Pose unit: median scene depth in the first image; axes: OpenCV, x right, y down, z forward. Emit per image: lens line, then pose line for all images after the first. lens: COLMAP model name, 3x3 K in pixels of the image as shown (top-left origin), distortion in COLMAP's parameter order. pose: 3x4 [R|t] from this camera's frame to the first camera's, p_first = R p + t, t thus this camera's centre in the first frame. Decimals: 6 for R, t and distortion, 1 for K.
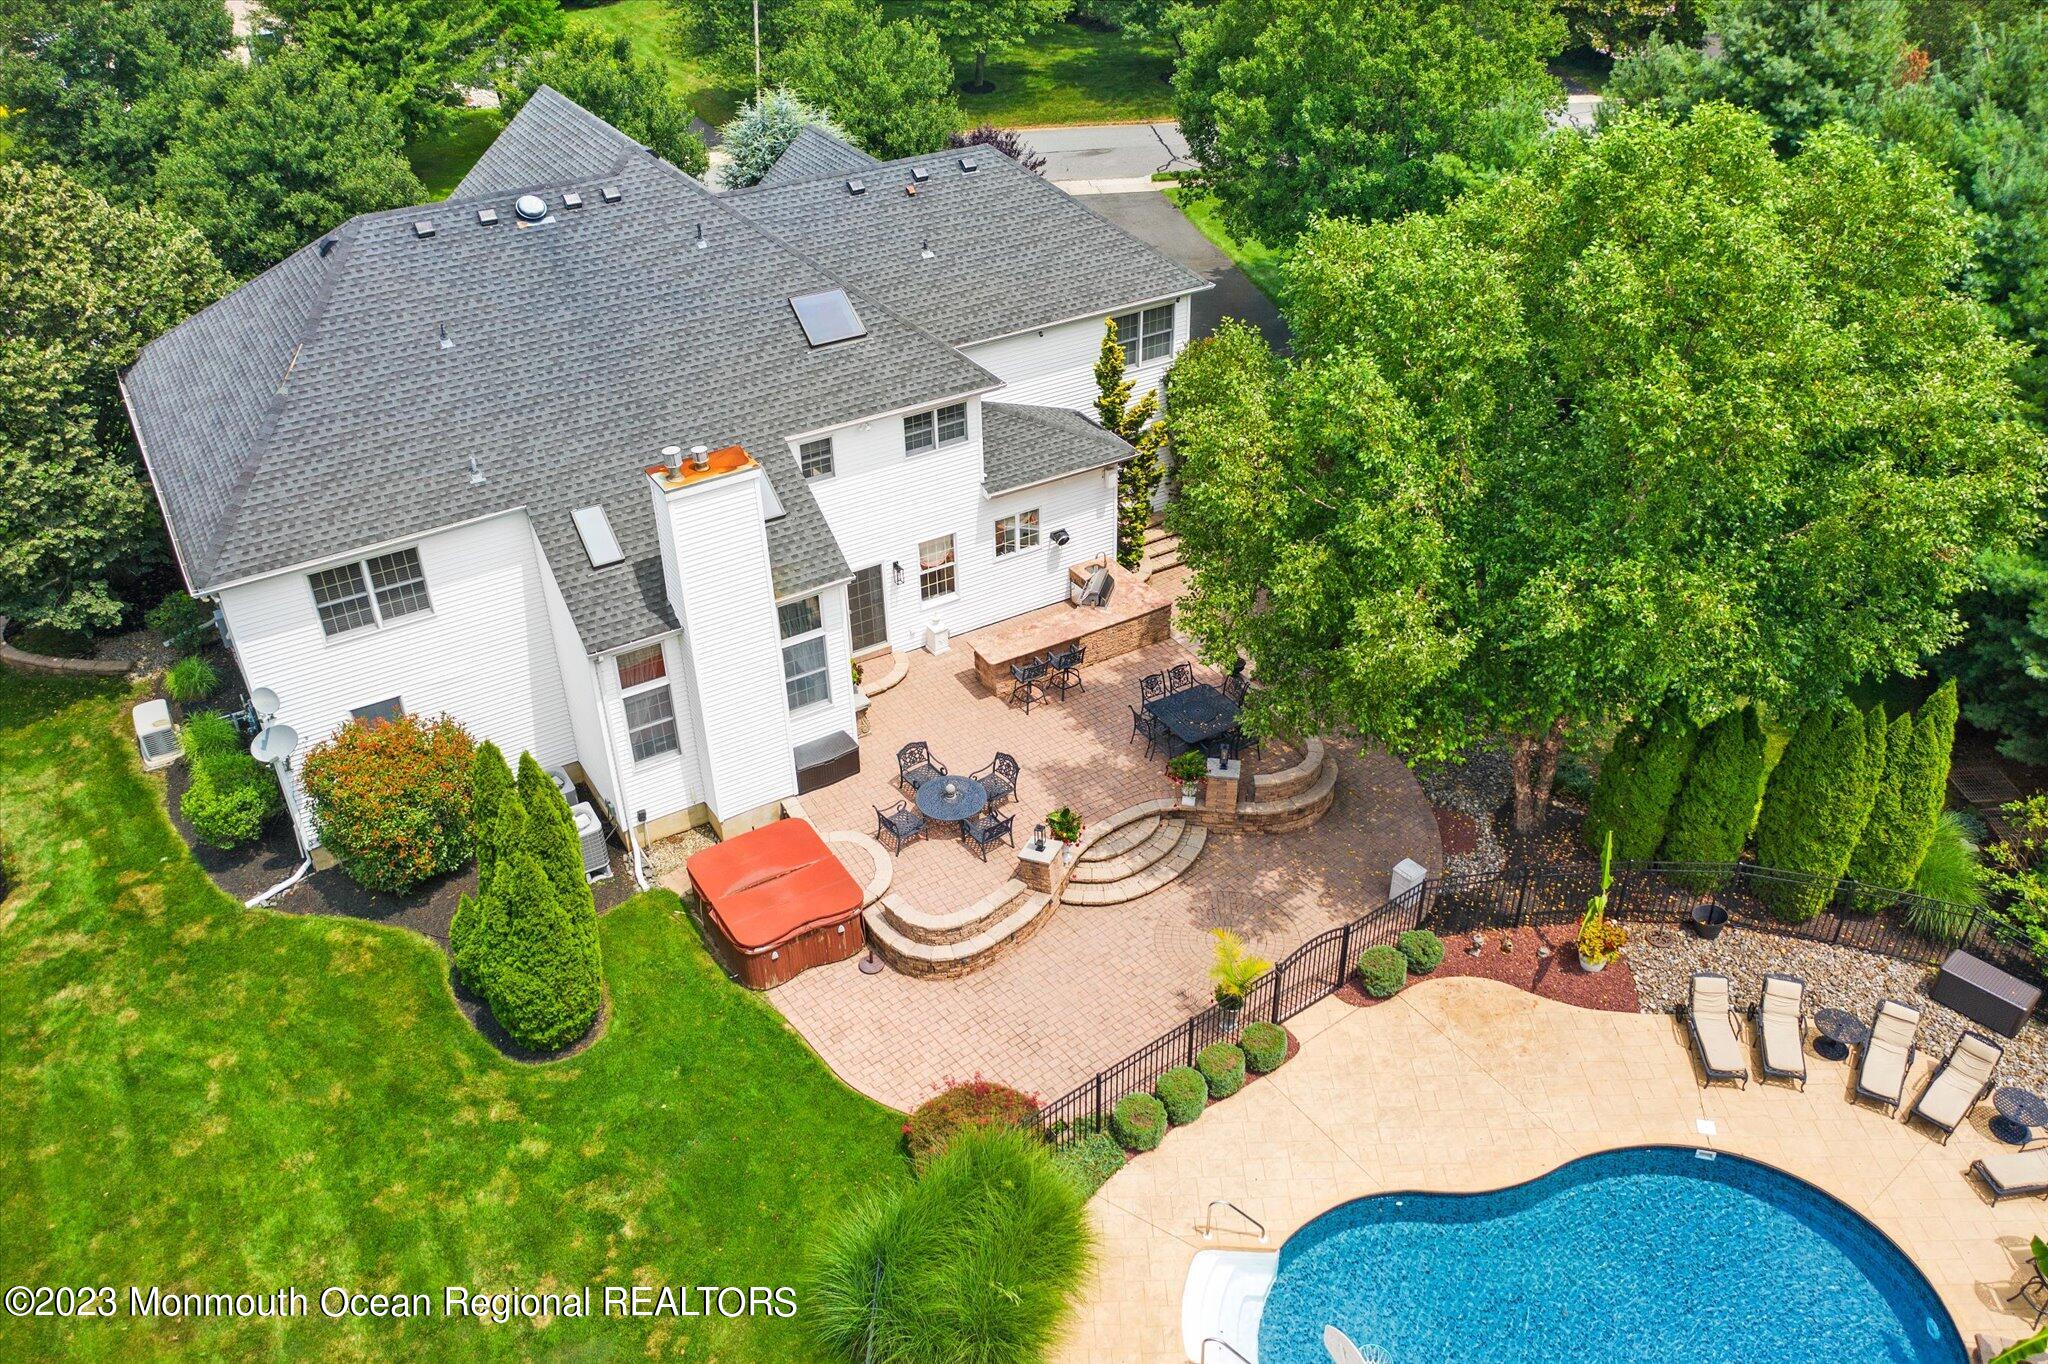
lens RADIAL K [[1606.9, 0, 1024.0], [0, 1606.9, 682.0], [0, 0, 1]] dist [-0.022888, 0.004060]
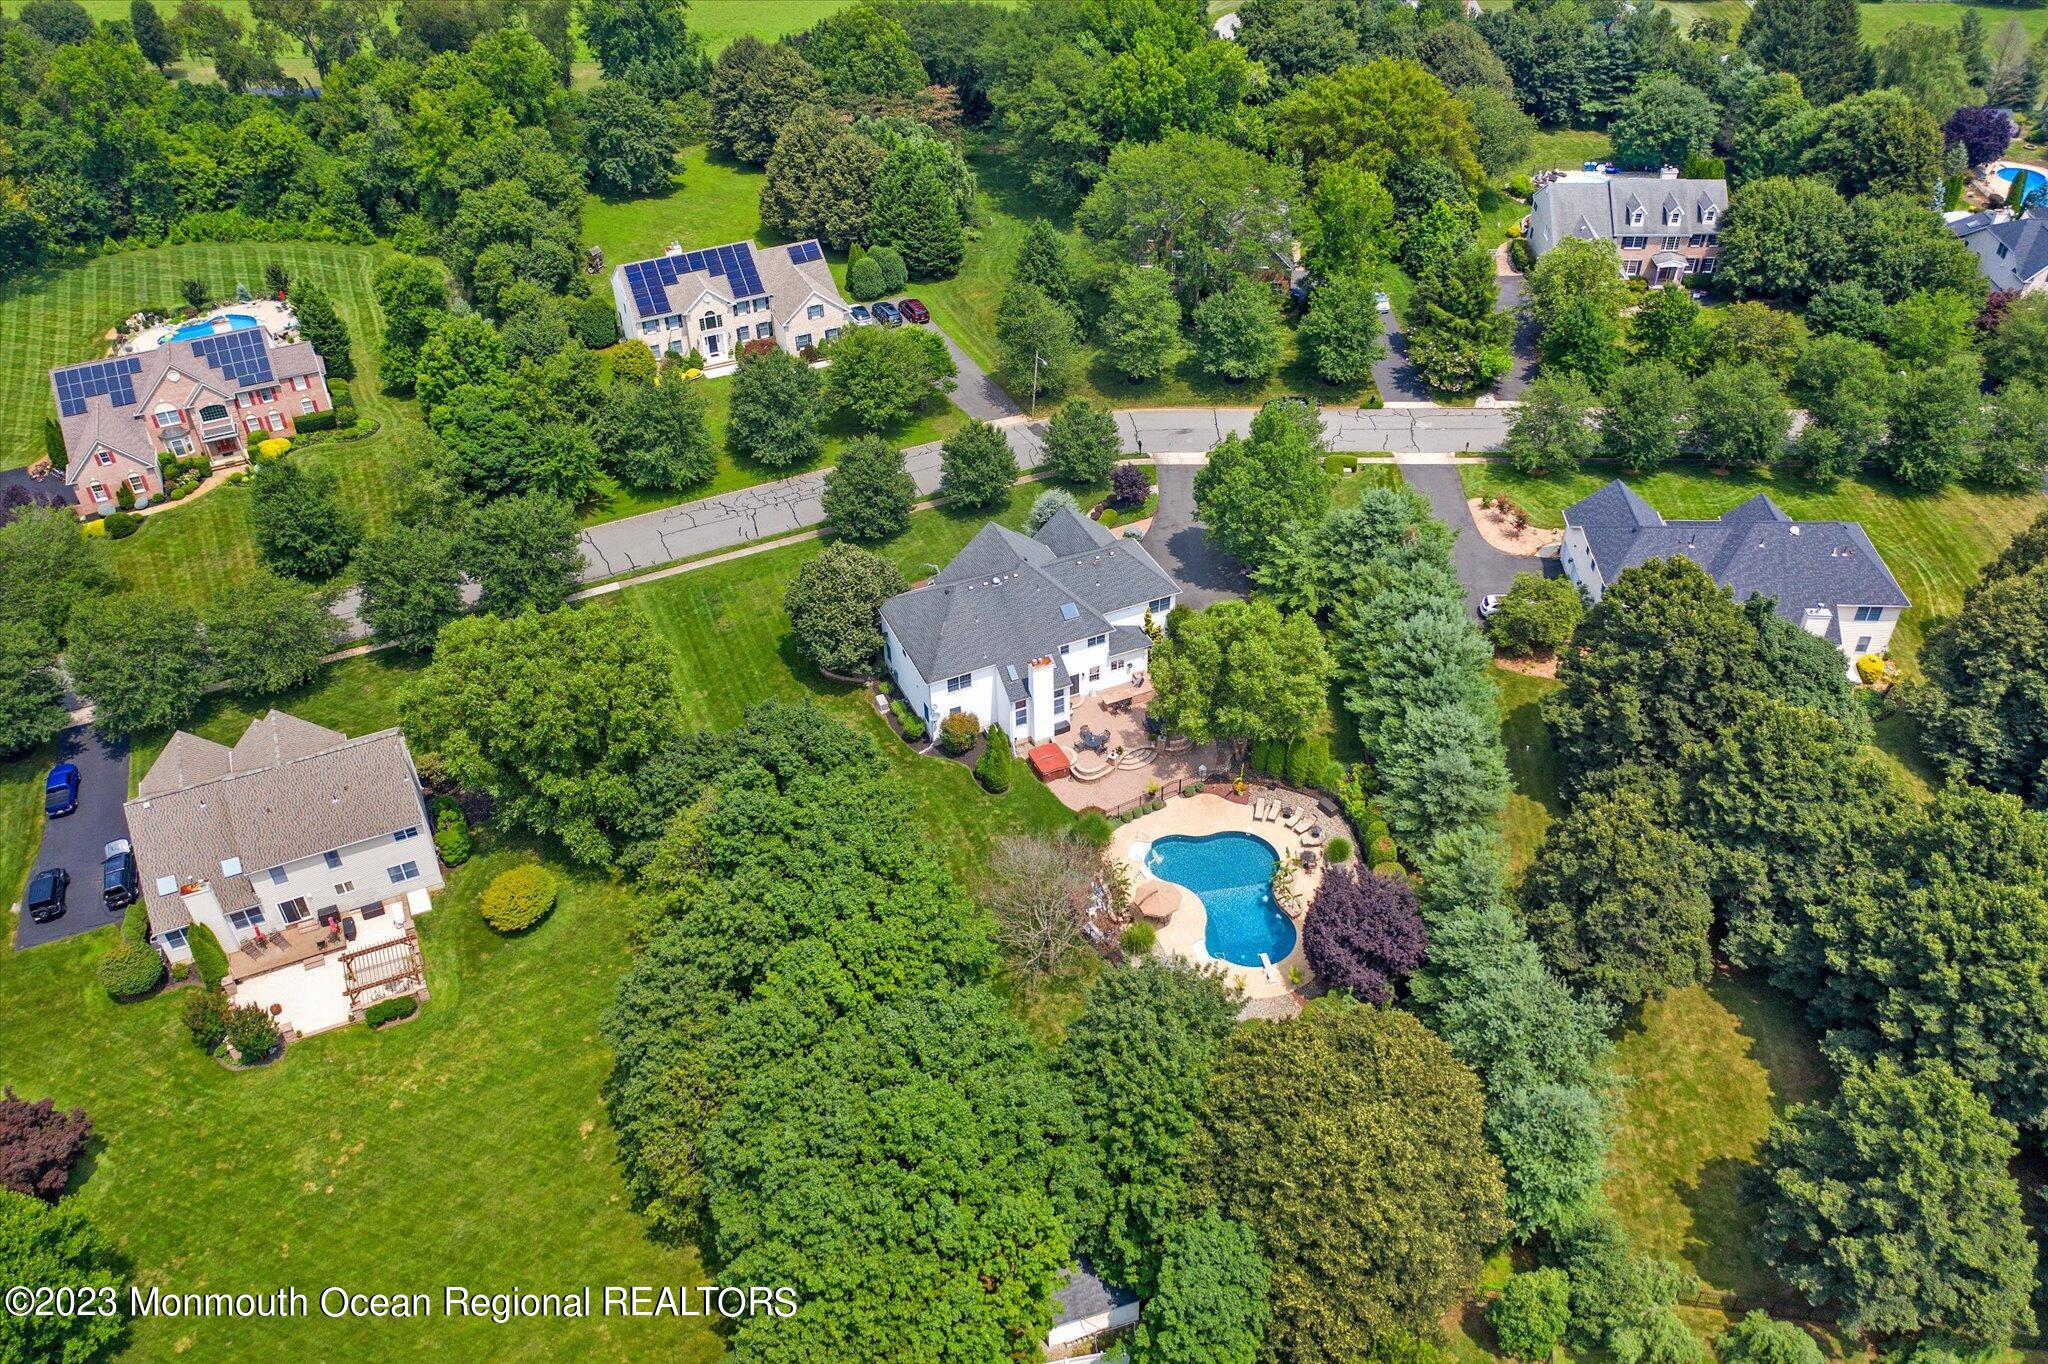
lens RADIAL K [[2215.7, 0, 1024.0], [0, 2215.7, 682.0], [0, 0, 1]] dist [0.002899, 0.001408]
pose [[0.993079, 0.078469, -0.087392, 0.250370], [-0.068129, 0.990958, 0.115589, -0.685140], [0.095672, -0.108835, 0.989445, -4.379261]]
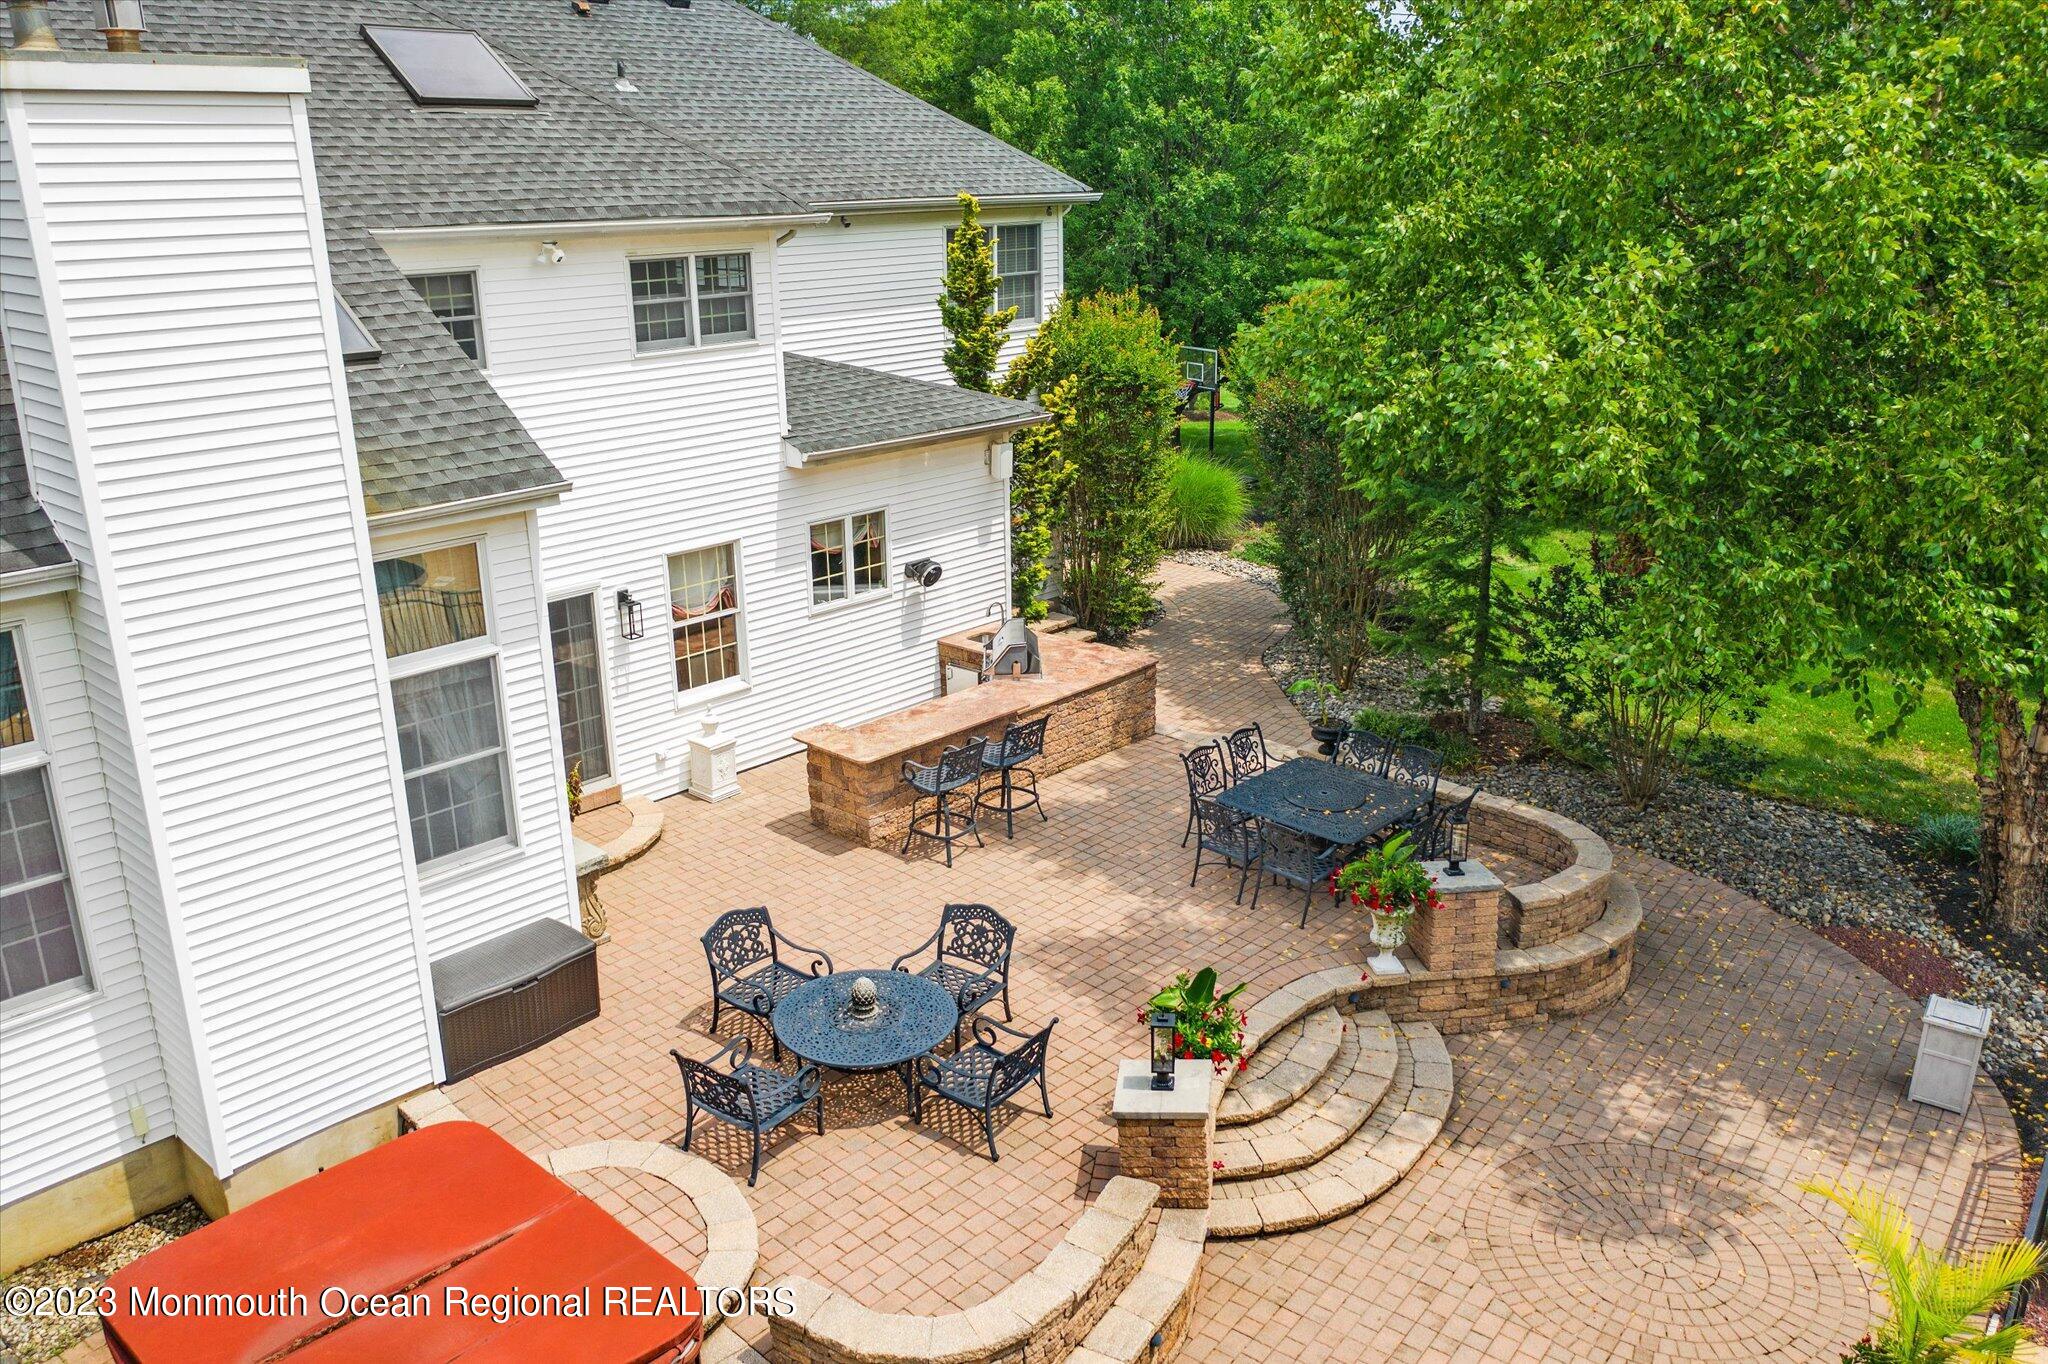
lens RADIAL K [[1606.9, 0, 1024.0], [0, 1606.9, 682.0], [0, 0, 1]] dist [-0.022888, 0.004060]
pose [[0.960526, -0.078444, 0.266900, -0.102526], [0.149676, 0.954443, -0.258139, 0.097777], [-0.234491, 0.287898, 0.928509, 0.588997]]
